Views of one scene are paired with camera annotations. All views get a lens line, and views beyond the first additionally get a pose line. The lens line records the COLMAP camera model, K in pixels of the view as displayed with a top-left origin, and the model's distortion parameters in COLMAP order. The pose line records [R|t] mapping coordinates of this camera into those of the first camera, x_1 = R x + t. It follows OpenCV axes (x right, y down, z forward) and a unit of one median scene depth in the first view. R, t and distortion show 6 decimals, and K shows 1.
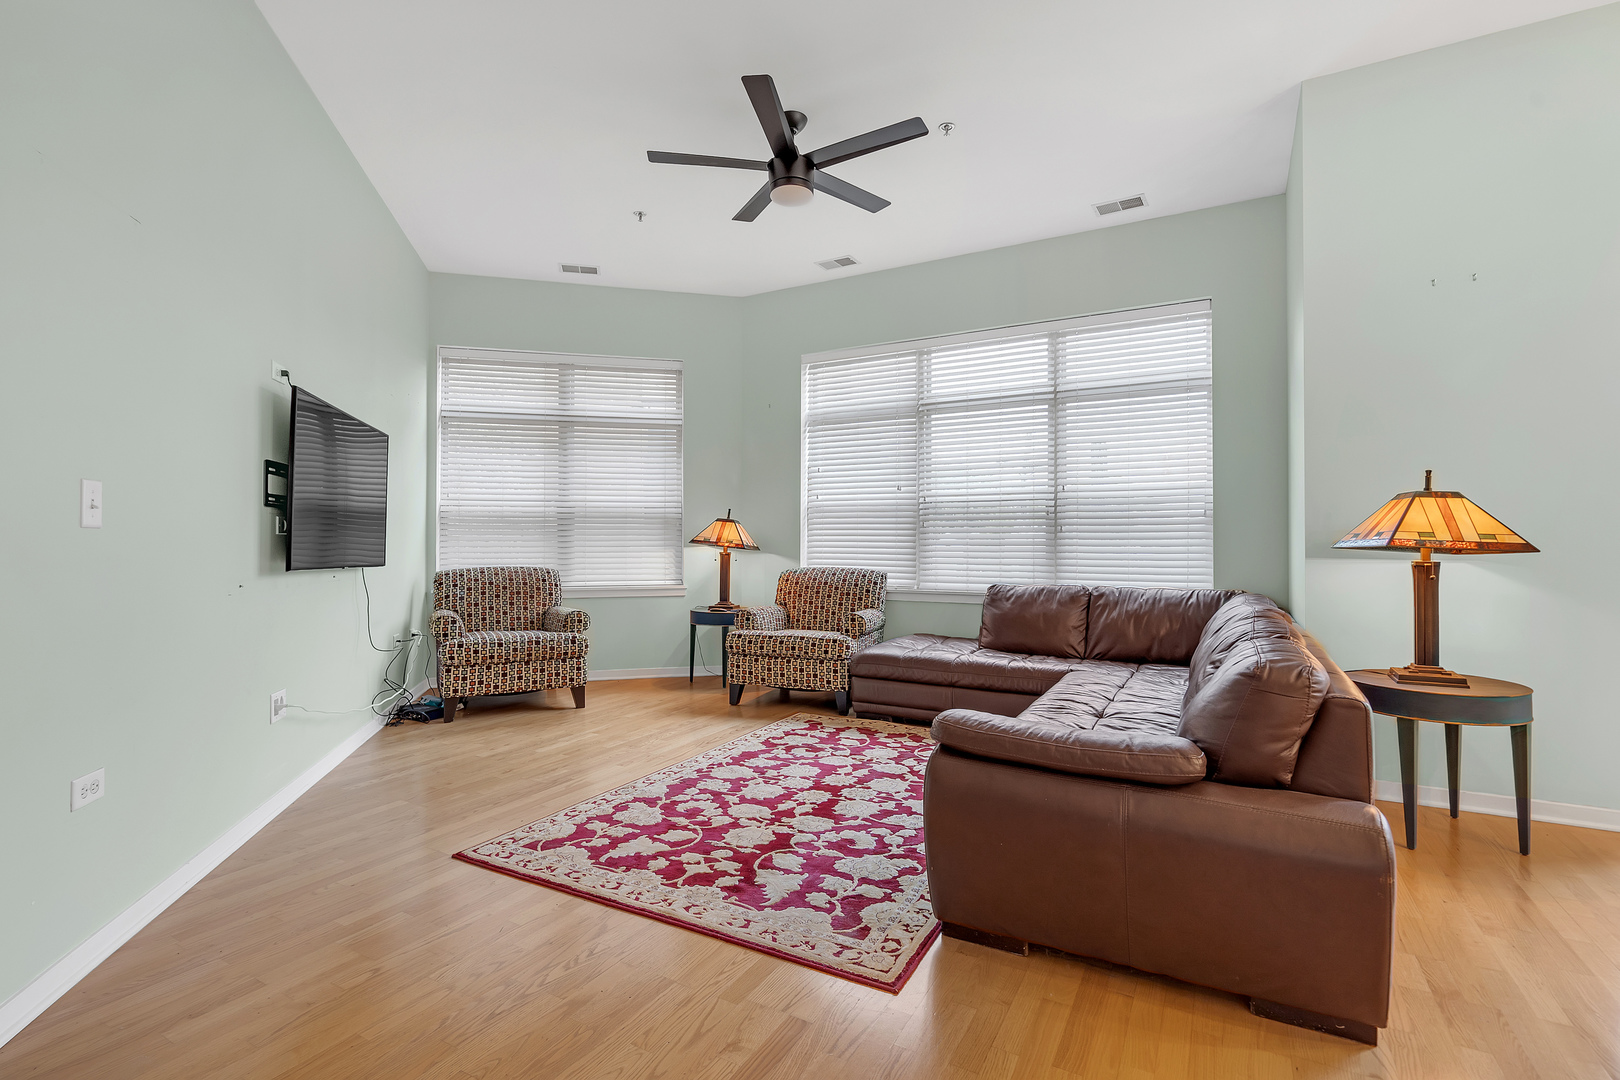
lens RADIAL K [[749.0, 0, 801.8], [0, 749.0, 537.1], [0, 0, 1]] dist [-0.002104, 0.000971]
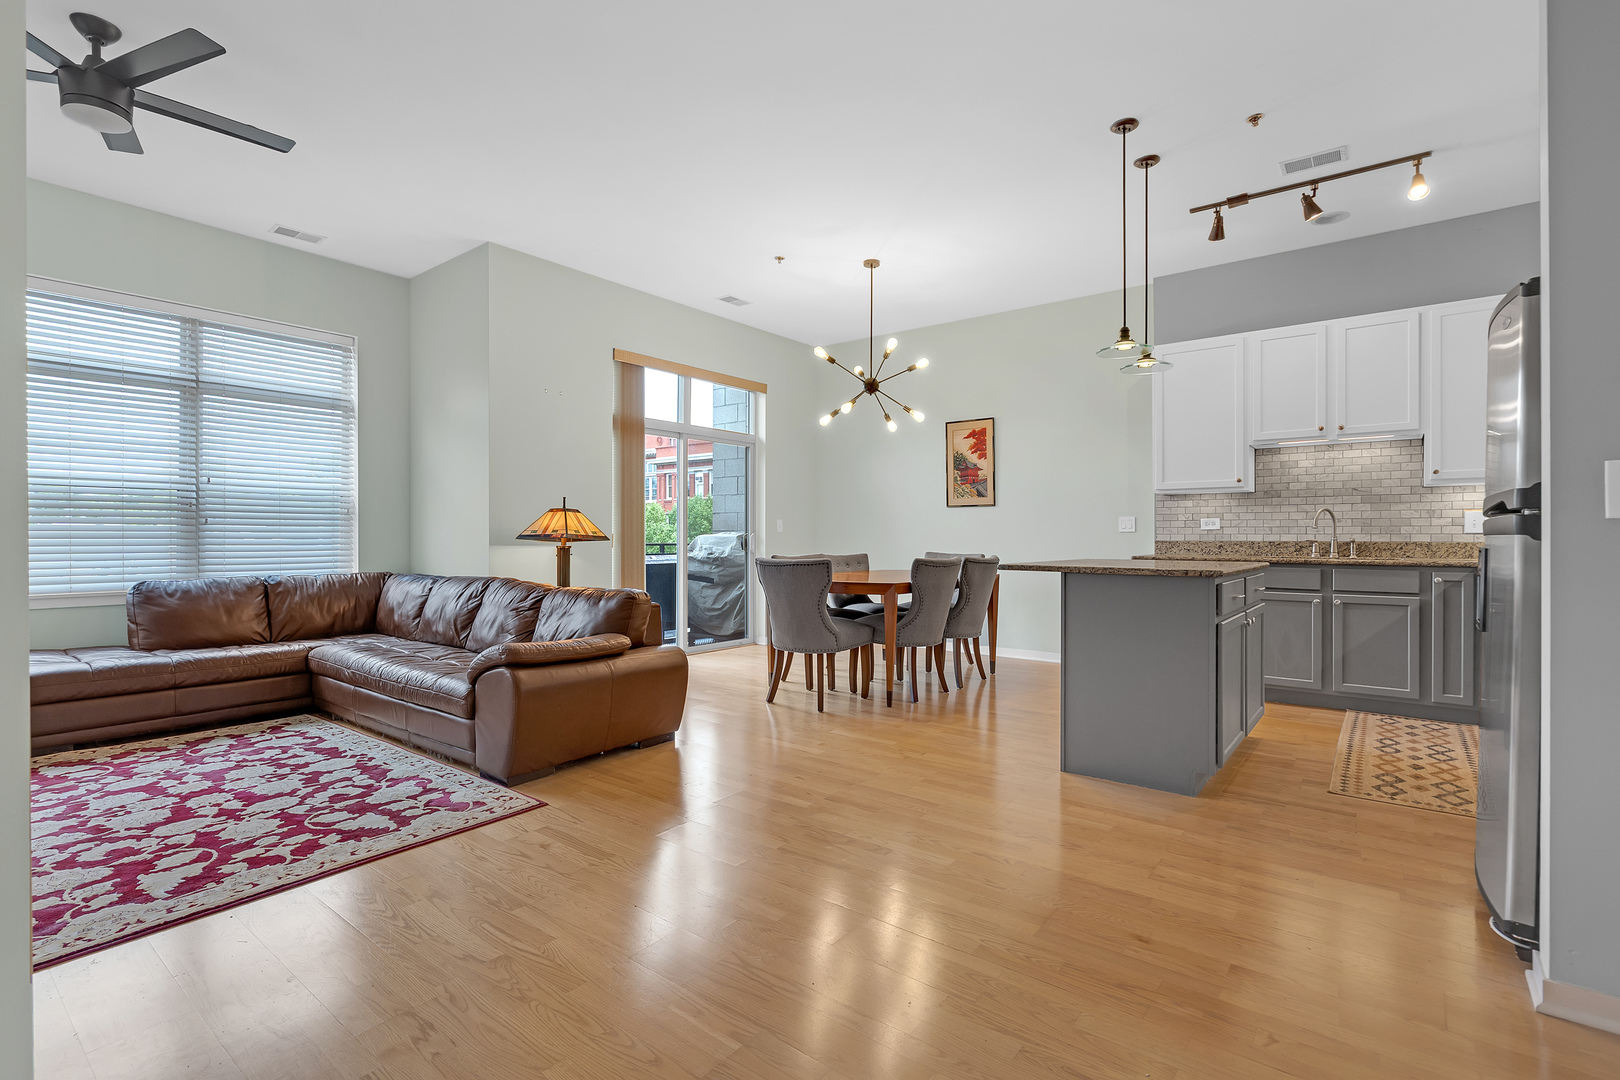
lens RADIAL K [[758.6, 0, 809.9], [0, 758.6, 536.8], [0, 0, 1]] dist [0.003430, 0.000816]
pose [[0.147591, 0.000268, 0.989048, -0.568503], [-0.008584, 0.999963, 0.001010, 0.001559], [-0.989011, -0.008639, 0.147588, 0.067622]]
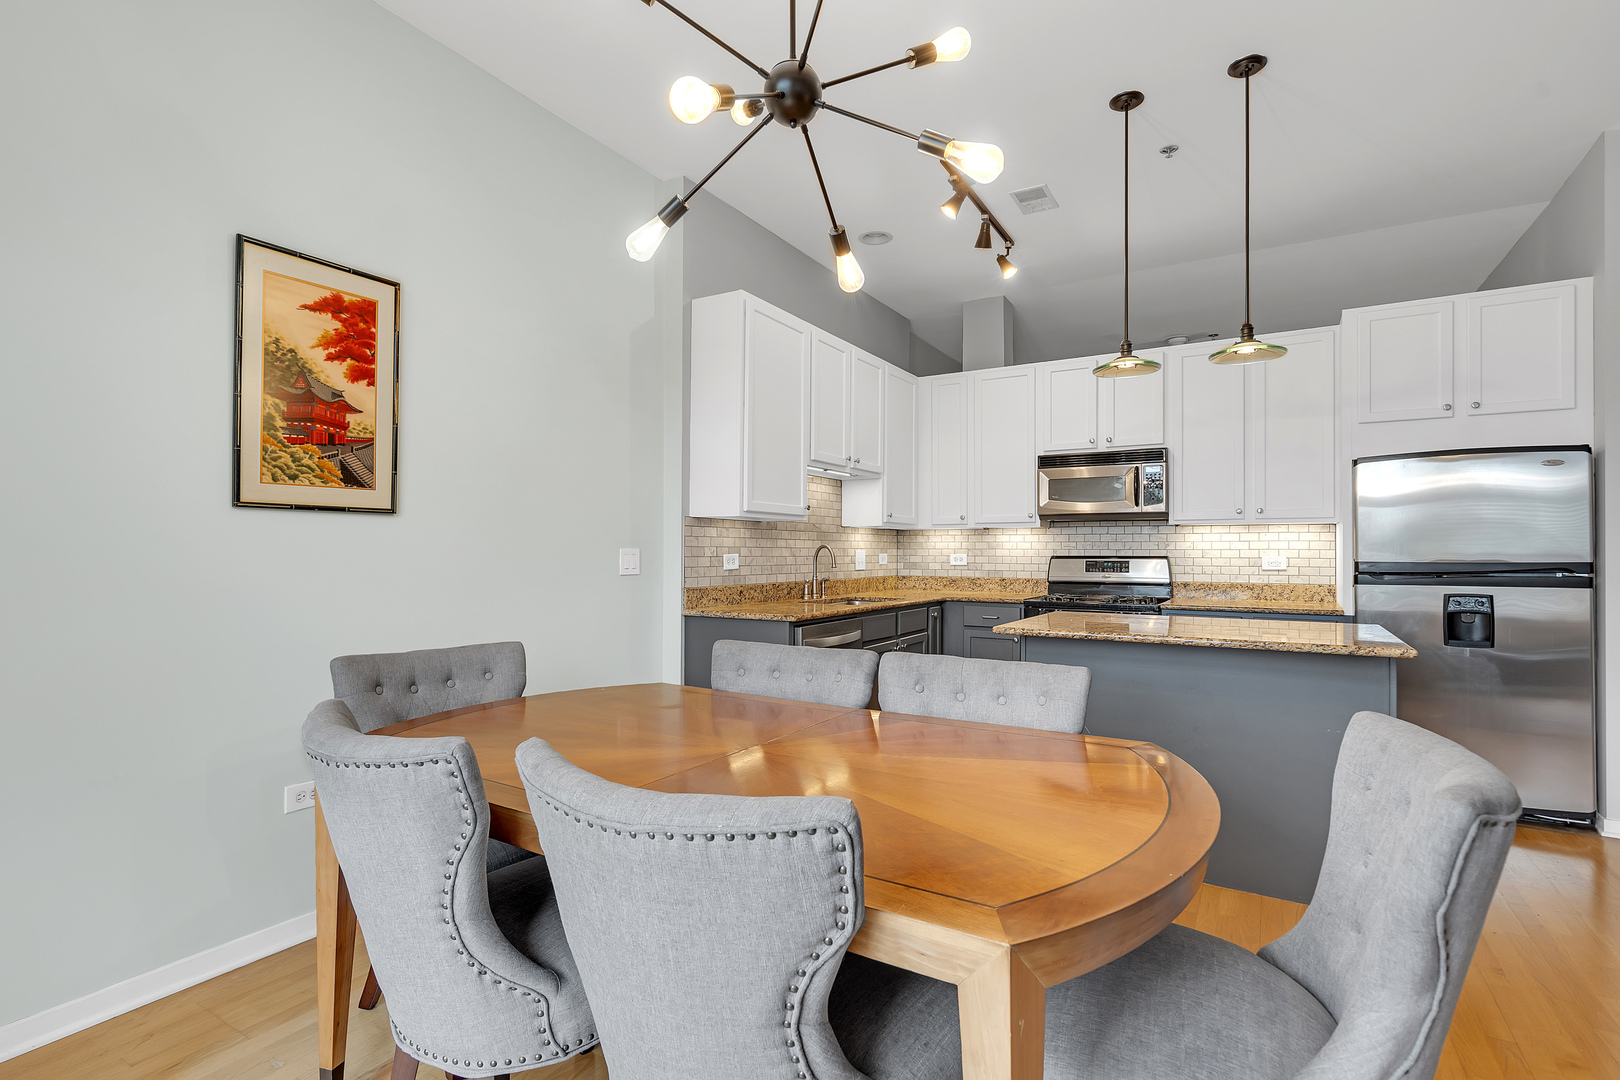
lens RADIAL K [[766.8, 0, 817.9], [0, 766.8, 544.5], [0, 0, 1]] dist [-0.000474, 0.006906]
pose [[-0.999863, -0.003936, 0.016051, 0.622742], [-0.004207, 0.999849, -0.016884, -0.028923], [-0.015982, -0.016949, -0.999729, 0.500505]]
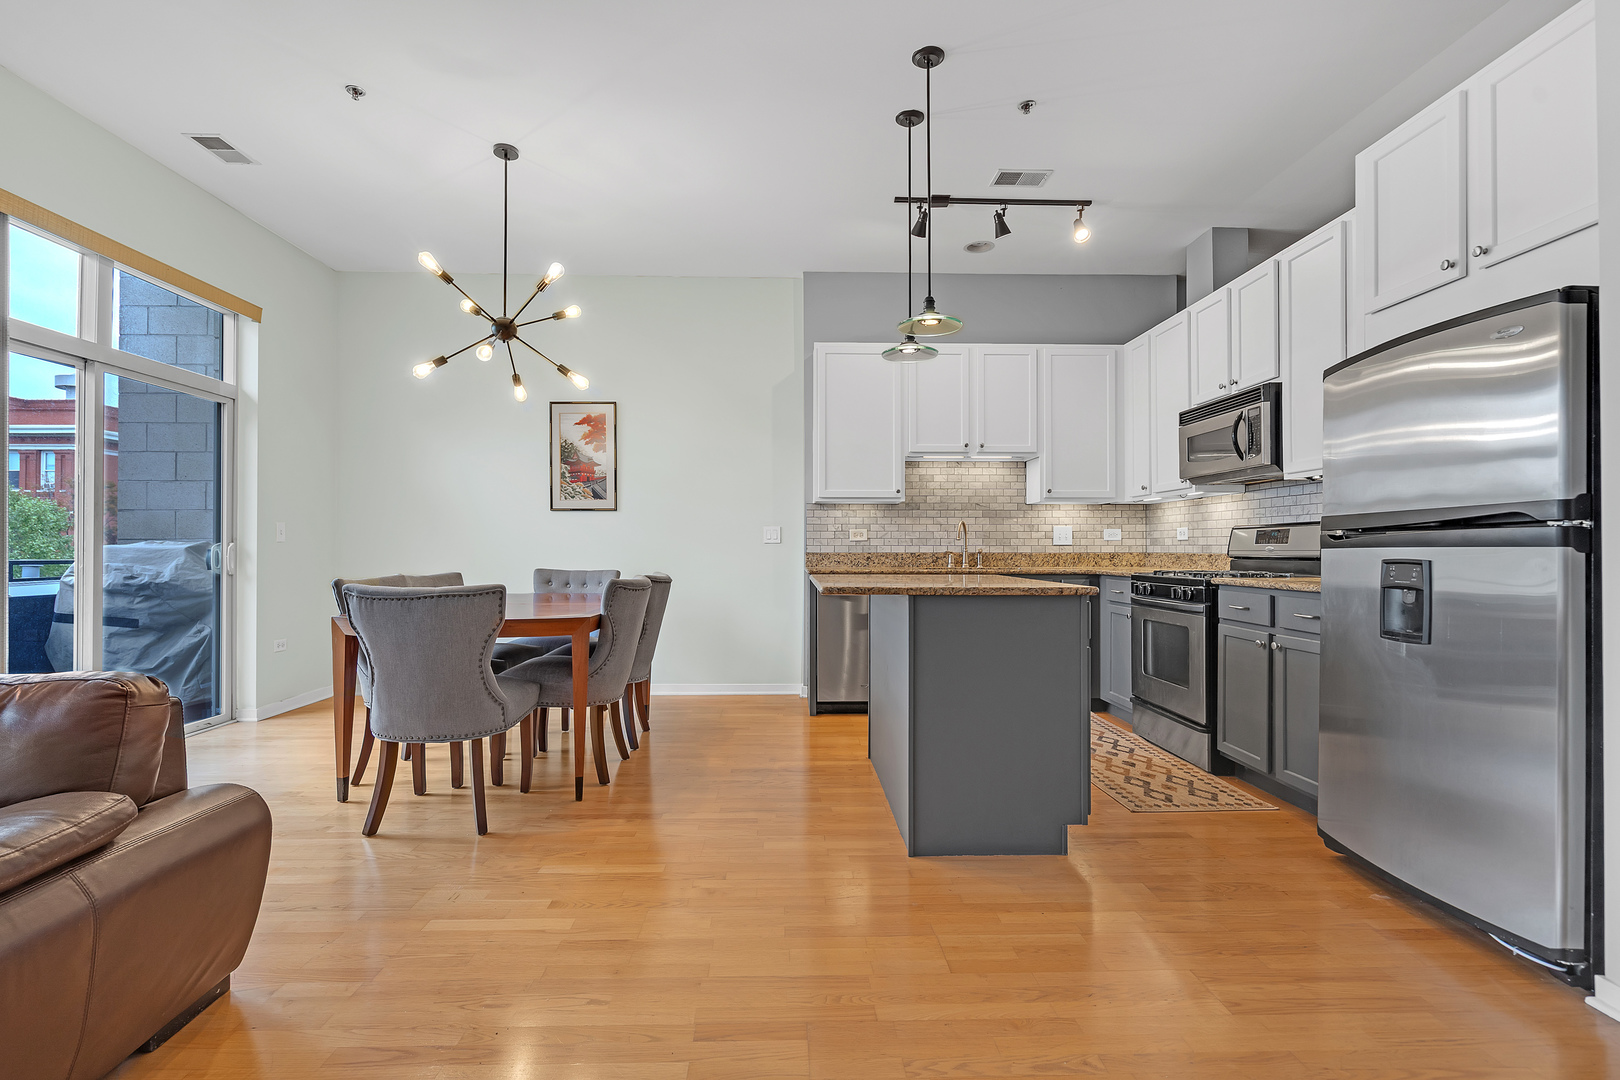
lens RADIAL K [[758.6, 0, 808.6], [0, 758.6, 543.2], [0, 0, 1]] dist [-0.003801, 0.000049]
pose [[-0.520100, 0.005774, 0.854086, -0.238191], [-0.006386, 0.999923, -0.010649, 0.002412], [-0.854082, -0.010992, -0.520023, 0.295578]]
